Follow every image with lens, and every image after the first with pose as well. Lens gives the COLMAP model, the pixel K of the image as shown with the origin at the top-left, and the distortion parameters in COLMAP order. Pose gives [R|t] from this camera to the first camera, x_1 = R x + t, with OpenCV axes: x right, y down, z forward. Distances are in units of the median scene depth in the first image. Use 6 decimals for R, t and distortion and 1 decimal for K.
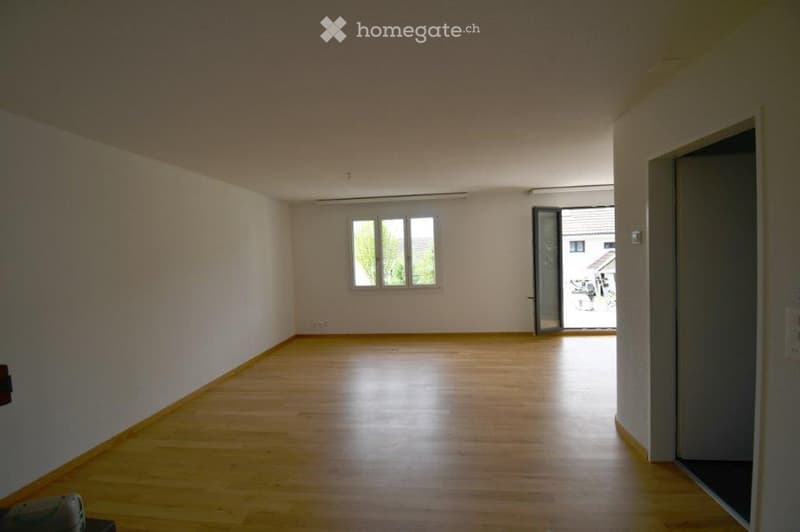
lens RADIAL K [[351.4, 0, 400.0], [0, 351.4, 266.0], [0, 0, 1]] dist [-0.001436, -0.000254]
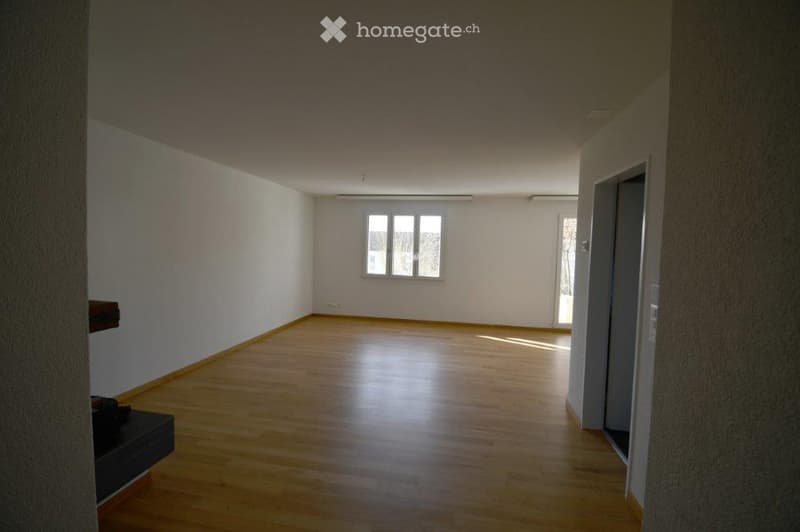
lens RADIAL K [[351.4, 0, 400.0], [0, 351.4, 266.0], [0, 0, 1]] dist [-0.001436, -0.000254]
pose [[0.995581, 0.068322, -0.064419, 0.068223], [-0.067004, 0.997501, 0.022398, 0.001766], [0.065788, -0.017983, 0.997672, -0.152102]]
